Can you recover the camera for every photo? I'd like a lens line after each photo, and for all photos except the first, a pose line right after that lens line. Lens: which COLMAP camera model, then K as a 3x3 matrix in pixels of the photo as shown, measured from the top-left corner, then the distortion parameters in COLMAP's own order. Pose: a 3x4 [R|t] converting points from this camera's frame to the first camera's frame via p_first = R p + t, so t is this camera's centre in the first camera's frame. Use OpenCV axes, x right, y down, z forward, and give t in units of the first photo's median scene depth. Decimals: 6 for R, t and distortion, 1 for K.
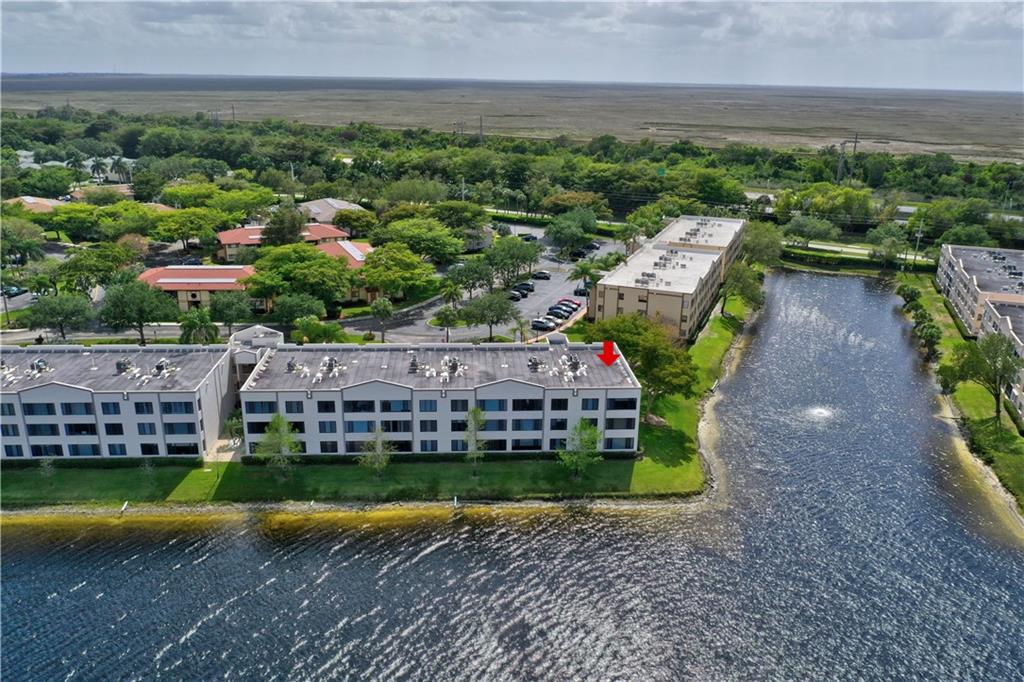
lens RADIAL K [[794.1, 0, 513.6], [0, 794.1, 341.8], [0, 0, 1]] dist [-0.010808, -0.008740]
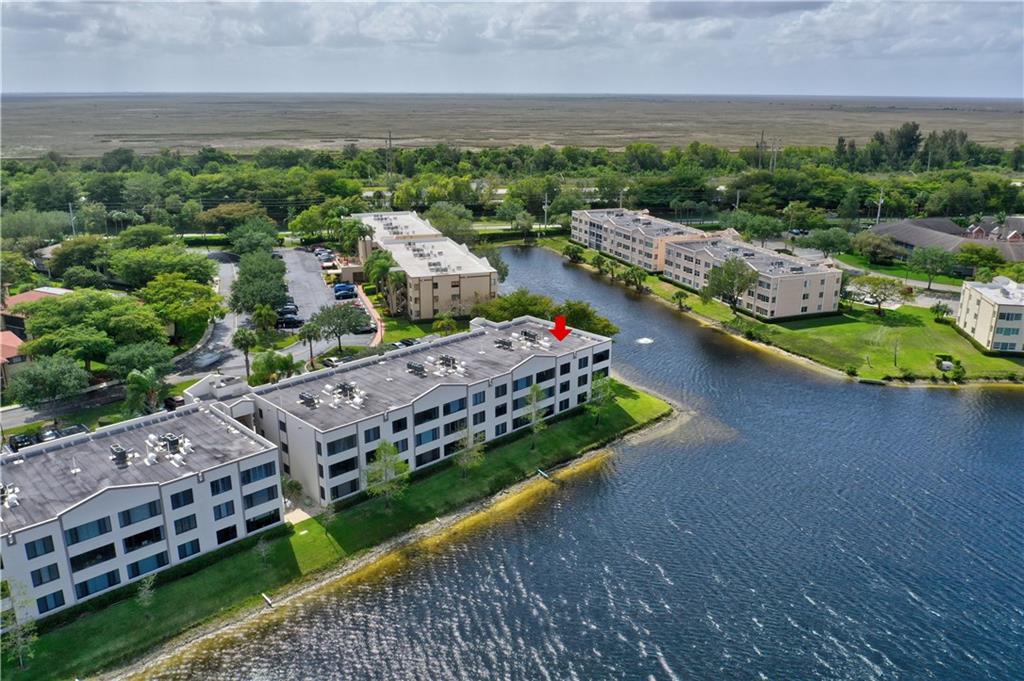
lens RADIAL K [[794.1, 0, 509.4], [0, 794.1, 340.4], [0, 0, 1]] dist [-0.010808, -0.008740]
pose [[0.764140, -0.207107, 0.610898, -0.680064], [0.212374, 0.975030, 0.064908, -0.050292], [-0.609087, 0.080140, 0.789044, 0.154636]]
